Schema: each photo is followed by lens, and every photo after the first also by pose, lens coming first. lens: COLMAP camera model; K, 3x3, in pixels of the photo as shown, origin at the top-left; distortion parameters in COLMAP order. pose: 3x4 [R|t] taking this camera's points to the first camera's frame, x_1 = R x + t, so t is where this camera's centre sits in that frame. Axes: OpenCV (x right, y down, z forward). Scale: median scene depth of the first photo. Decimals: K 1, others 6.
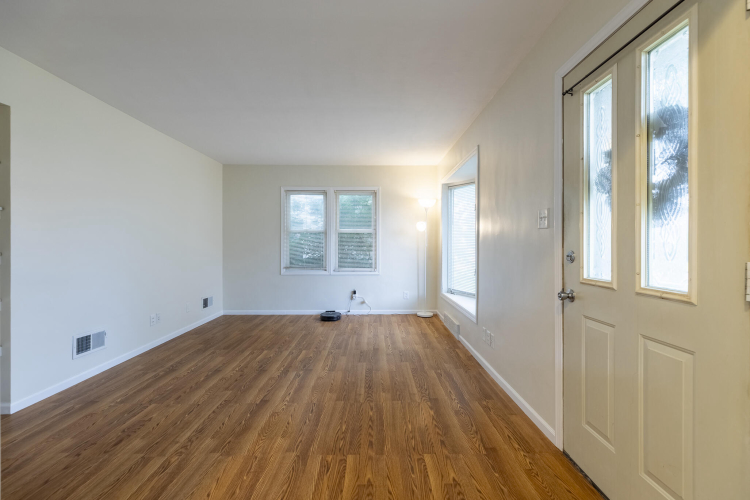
lens RADIAL K [[334.6, 0, 376.3], [0, 334.6, 247.8], [0, 0, 1]] dist [0.010192, -0.003114]
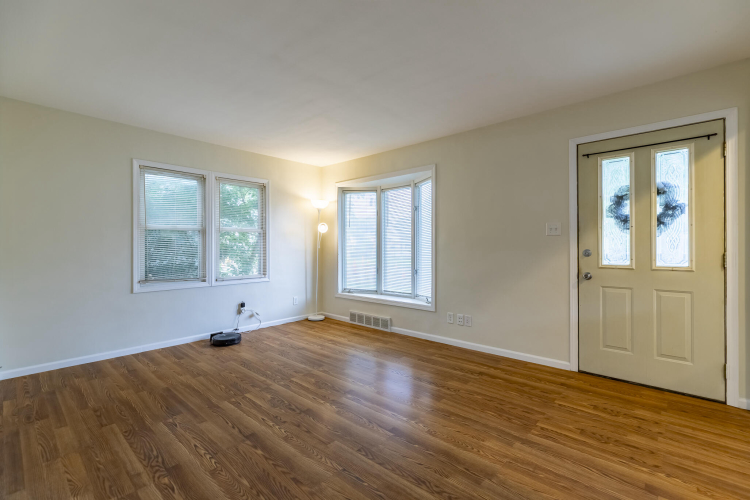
lens RADIAL K [[334.6, 0, 377.7], [0, 334.6, 247.9], [0, 0, 1]] dist [0.010192, -0.003114]
pose [[0.679148, -0.006569, 0.733972, -0.840407], [0.009774, 0.999952, -0.000094, -0.005609], [-0.733936, 0.007238, 0.679180, 0.382144]]
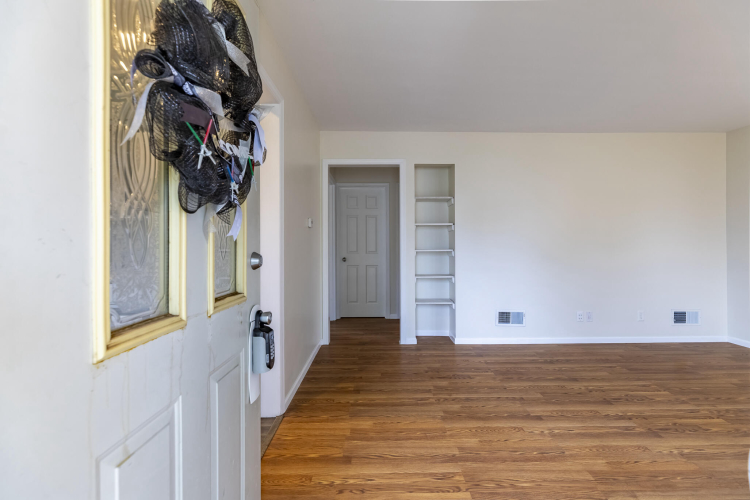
lens RADIAL K [[334.6, 0, 385.1], [0, 334.6, 246.6], [0, 0, 1]] dist [0.010192, -0.003114]
pose [[0.012890, 0.000665, -0.999917, 0.479643], [-0.005781, 0.999983, 0.000591, -0.000151], [0.999900, 0.005773, 0.012893, 0.490895]]
